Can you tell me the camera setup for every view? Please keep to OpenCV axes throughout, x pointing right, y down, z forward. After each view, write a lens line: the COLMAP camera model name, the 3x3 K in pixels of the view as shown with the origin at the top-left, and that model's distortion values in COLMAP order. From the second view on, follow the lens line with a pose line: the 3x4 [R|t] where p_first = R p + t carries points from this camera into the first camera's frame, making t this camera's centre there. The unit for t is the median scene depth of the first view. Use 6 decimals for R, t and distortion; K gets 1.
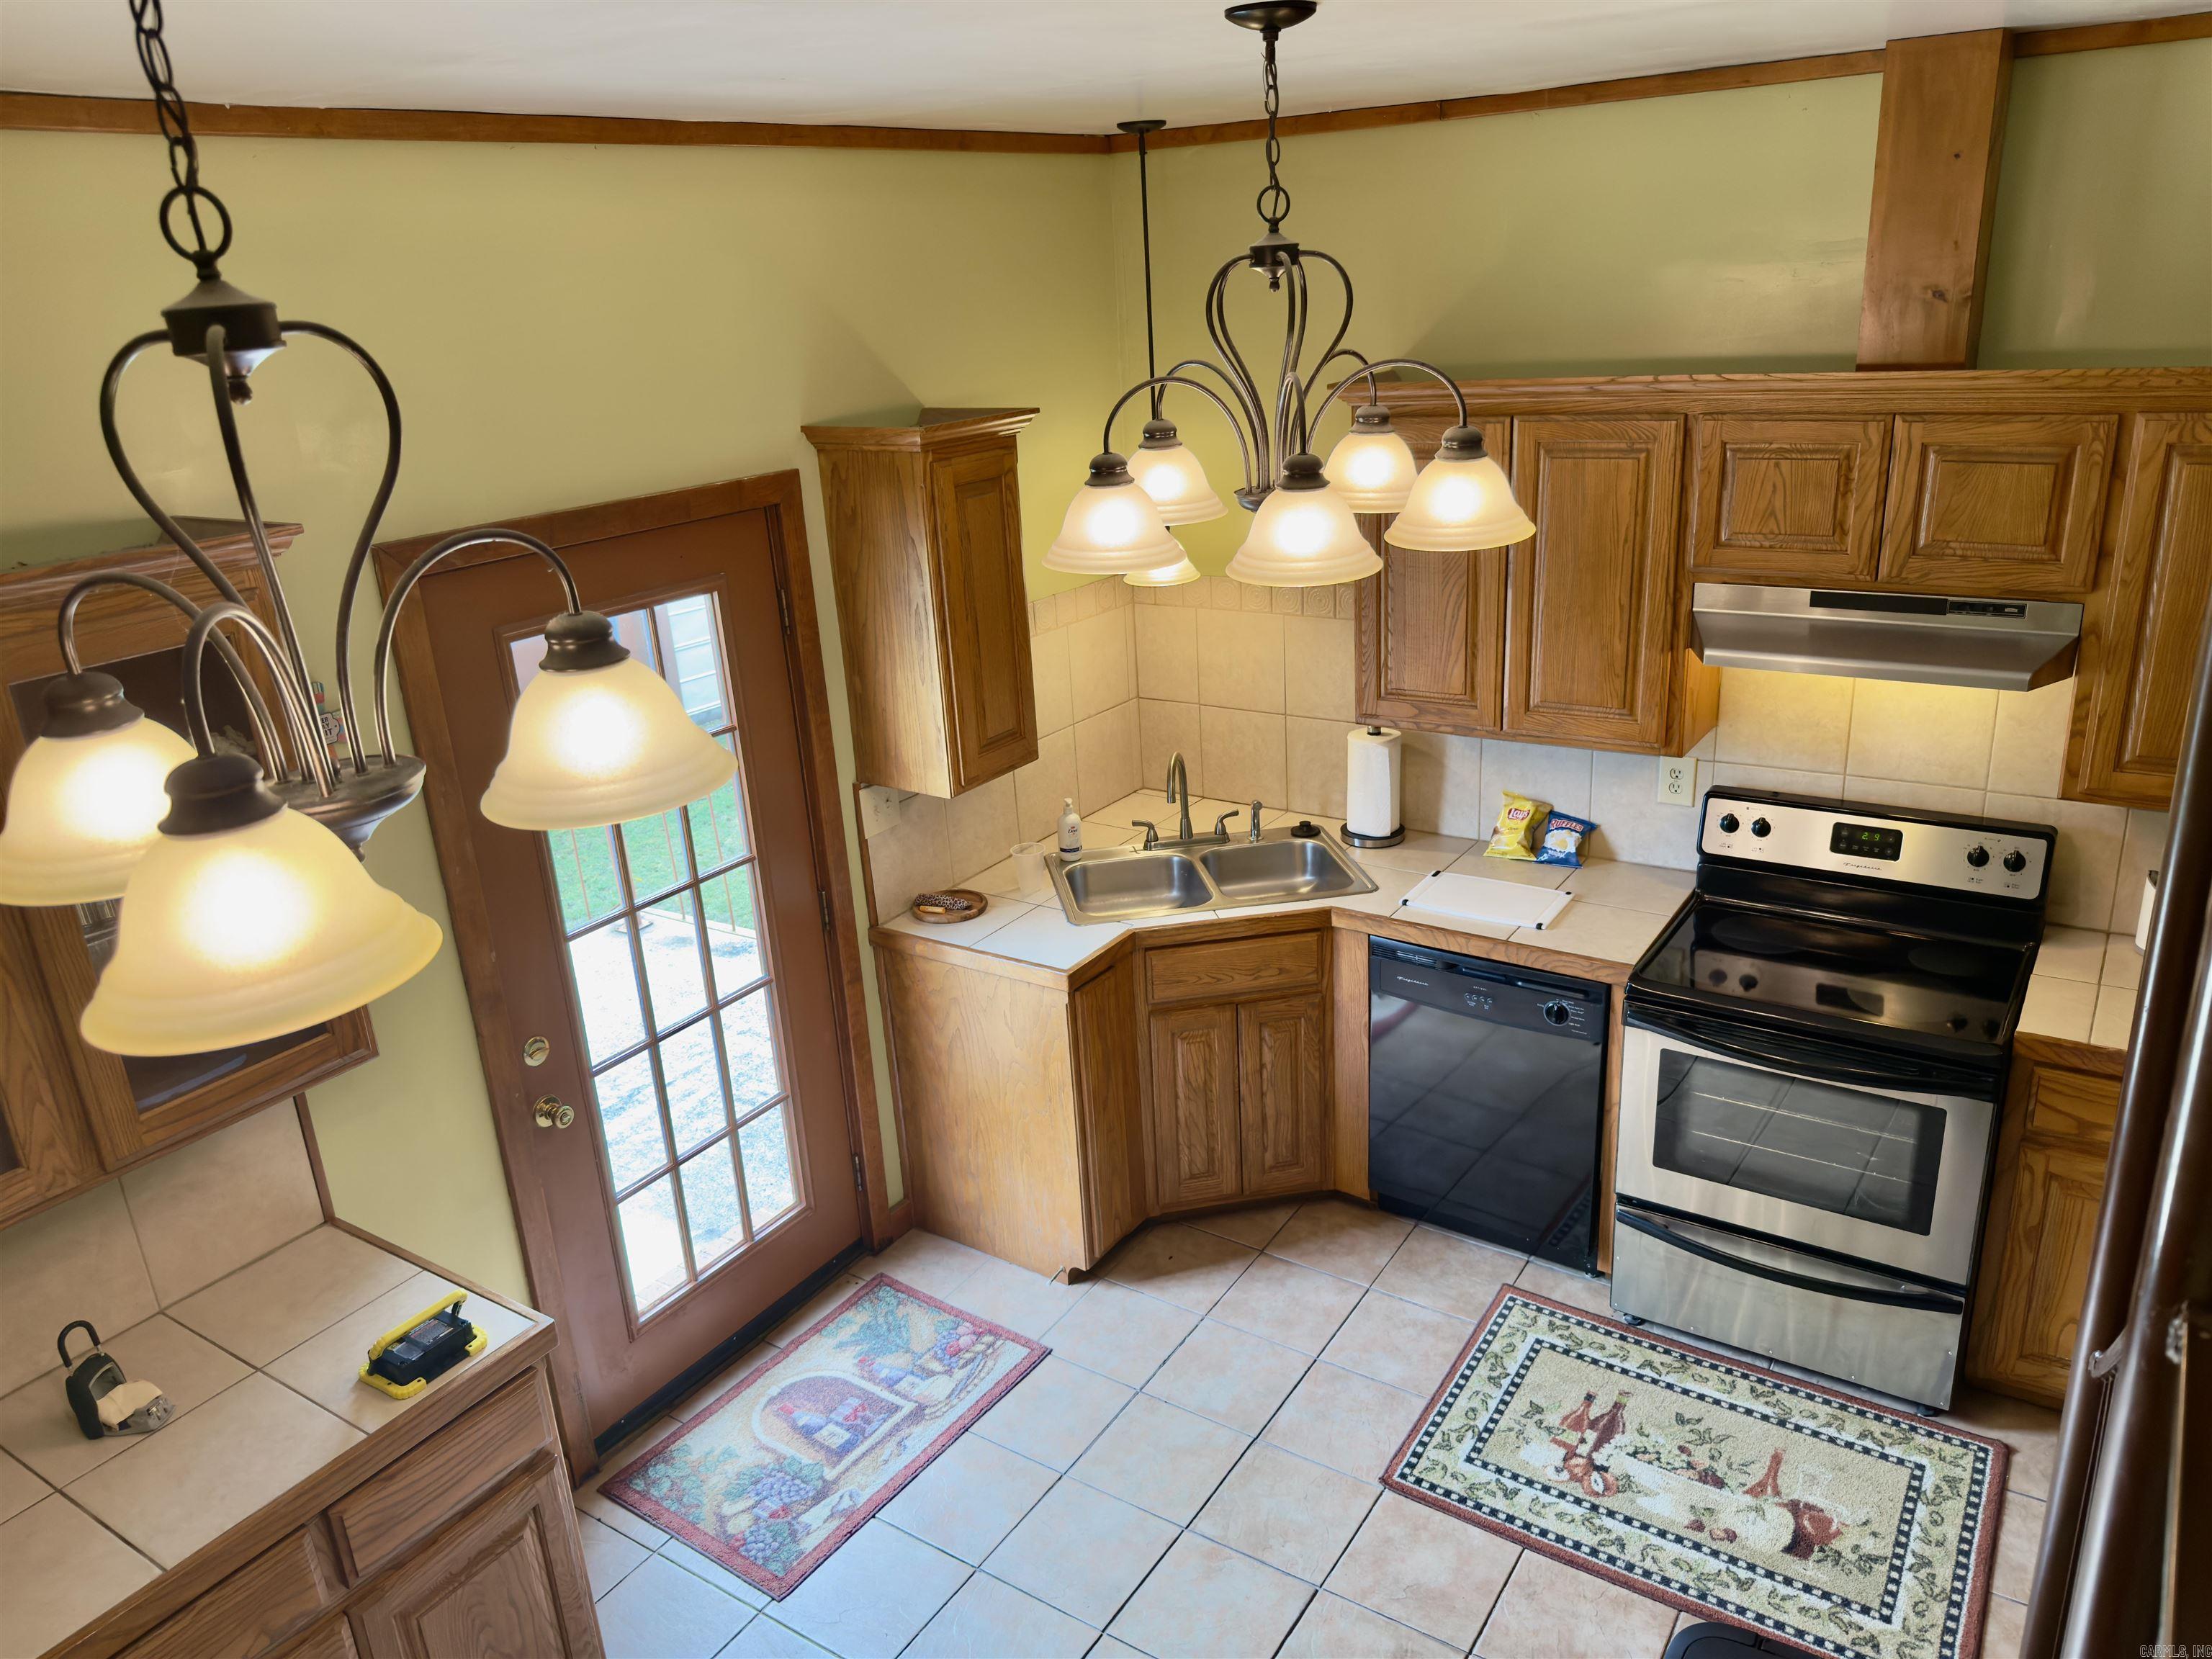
lens RADIAL K [[1562.0, 0, 1112.5], [0, 1562.0, 841.7], [0, 0, 1]] dist [0.133366, -0.218960]
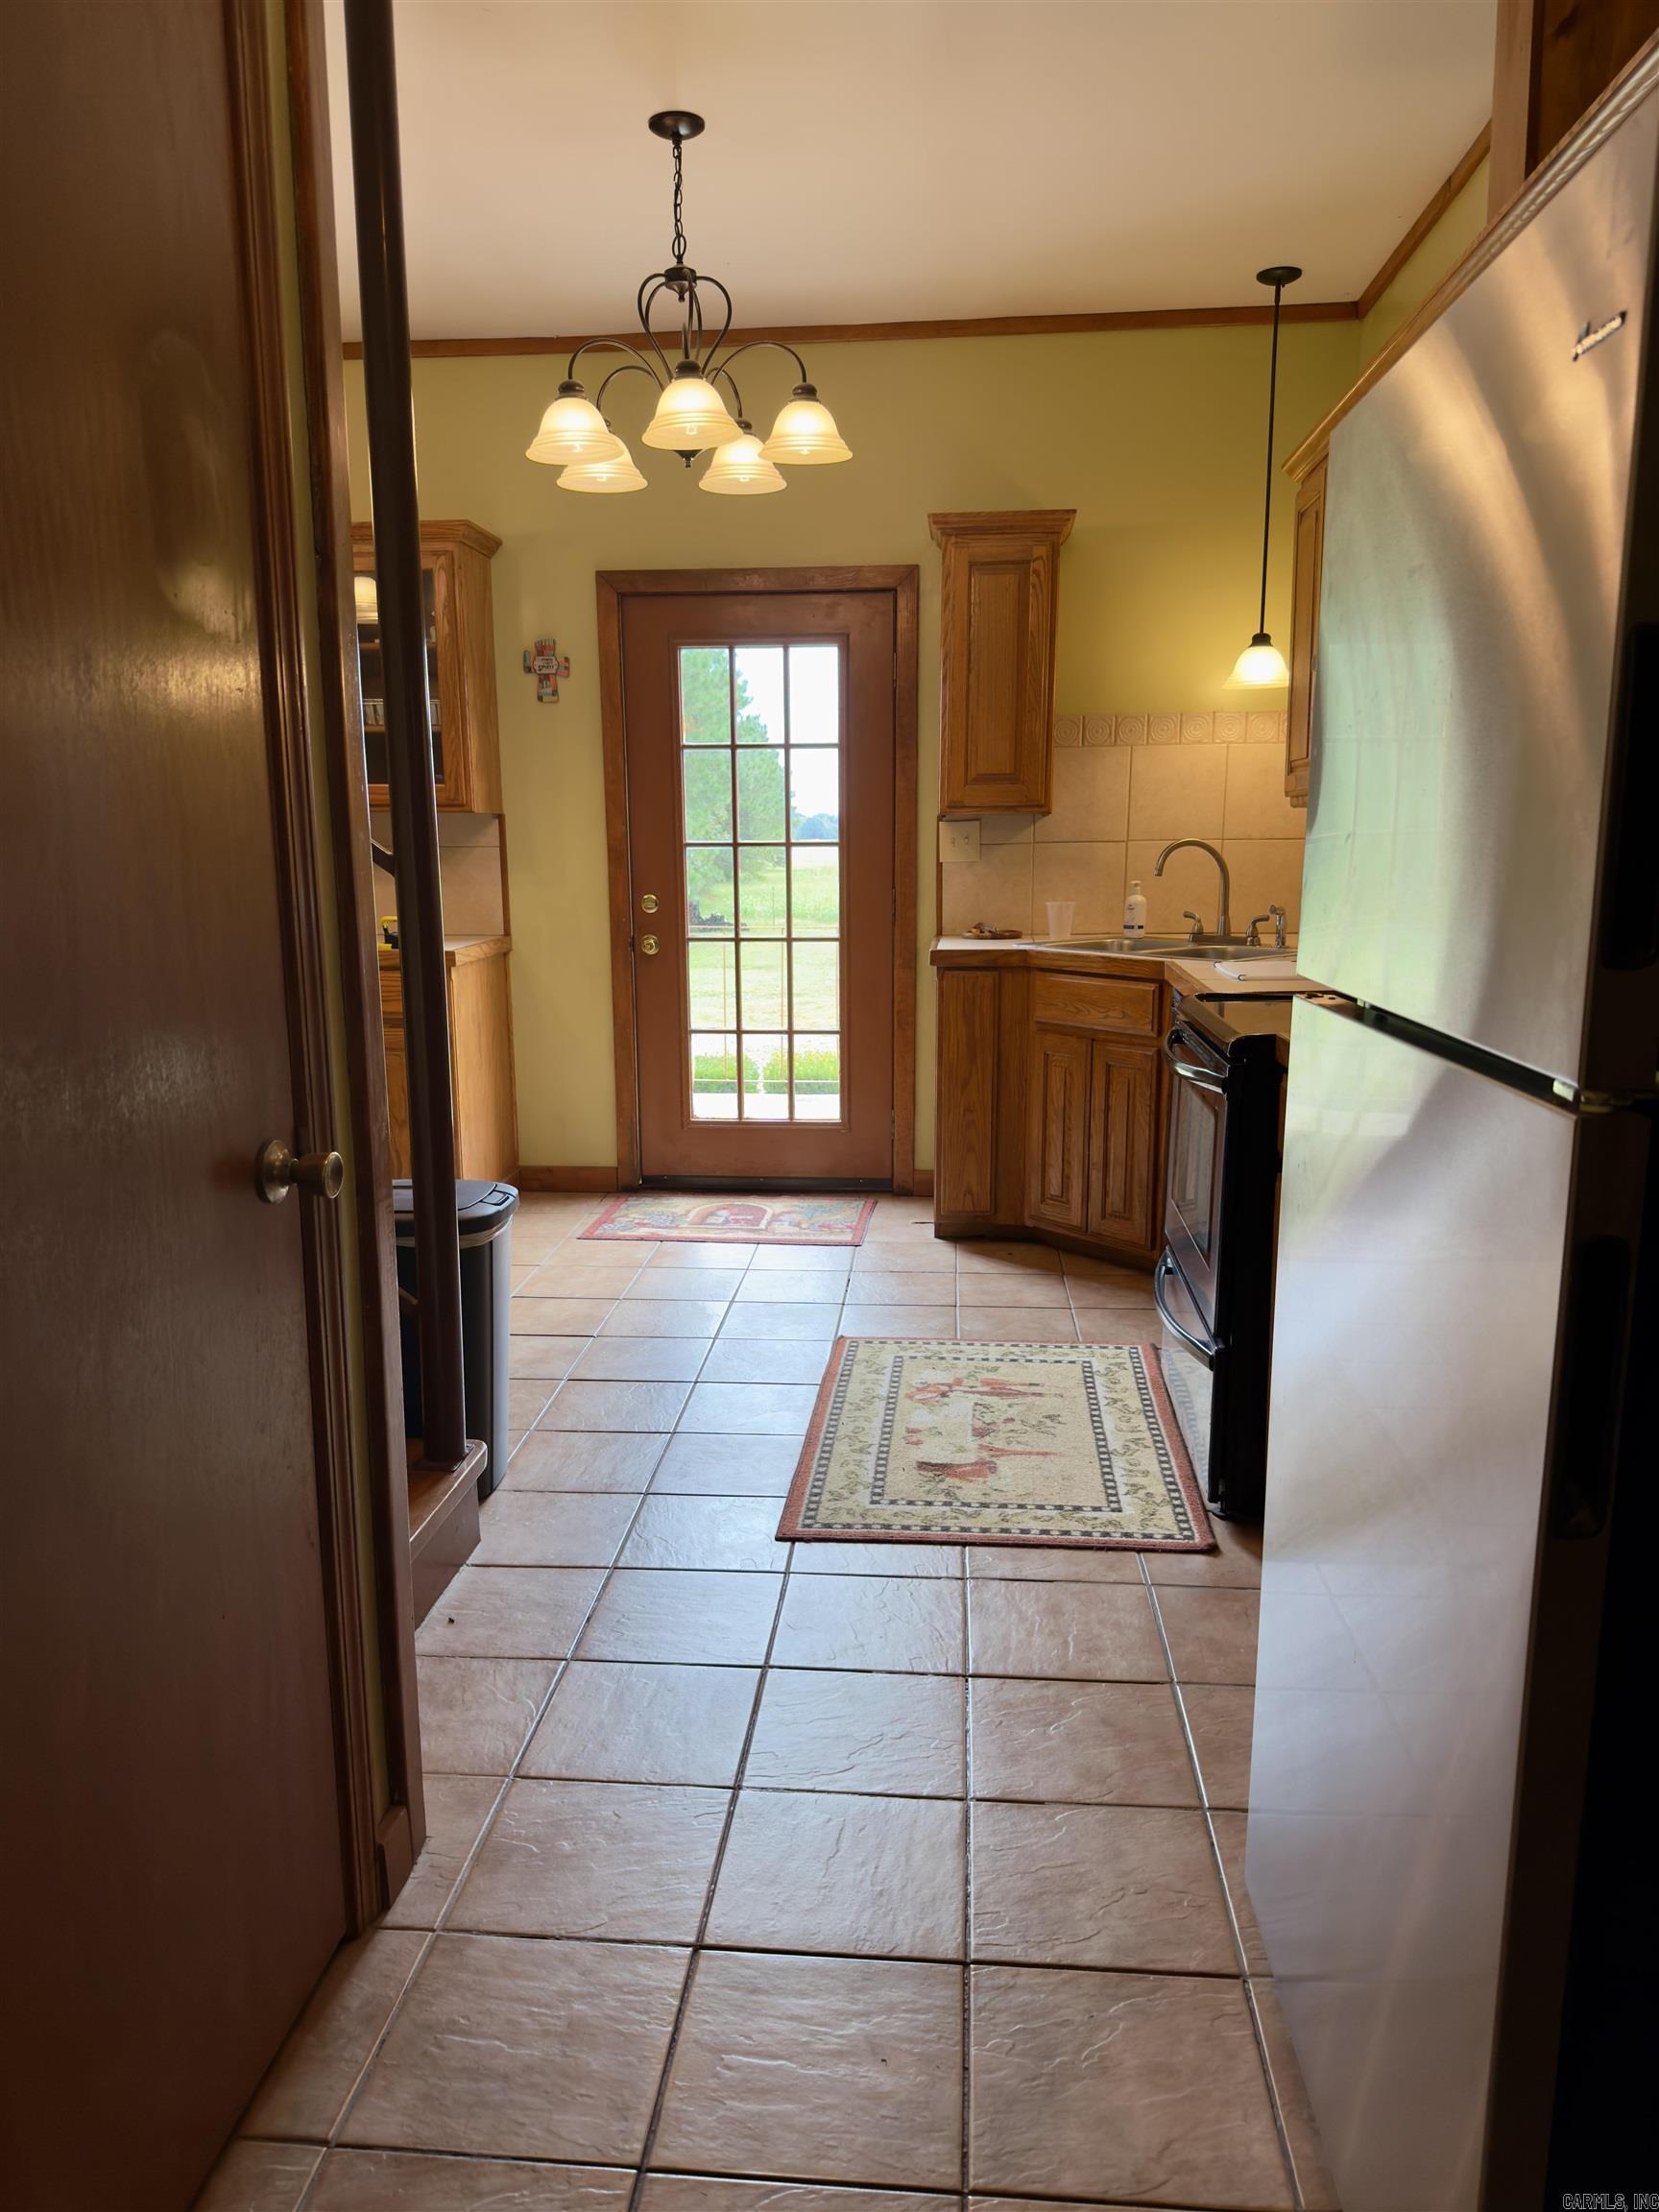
lens RADIAL K [[1562.0, 0, 829.5], [0, 1562.0, 1106.0], [0, 0, 1]] dist [0.133366, -0.218960]
pose [[0.475047, 0.209733, -0.854601, 1.117945], [-0.322669, 0.945051, 0.052569, 0.178006], [0.818667, 0.250781, 0.516618, 0.341557]]
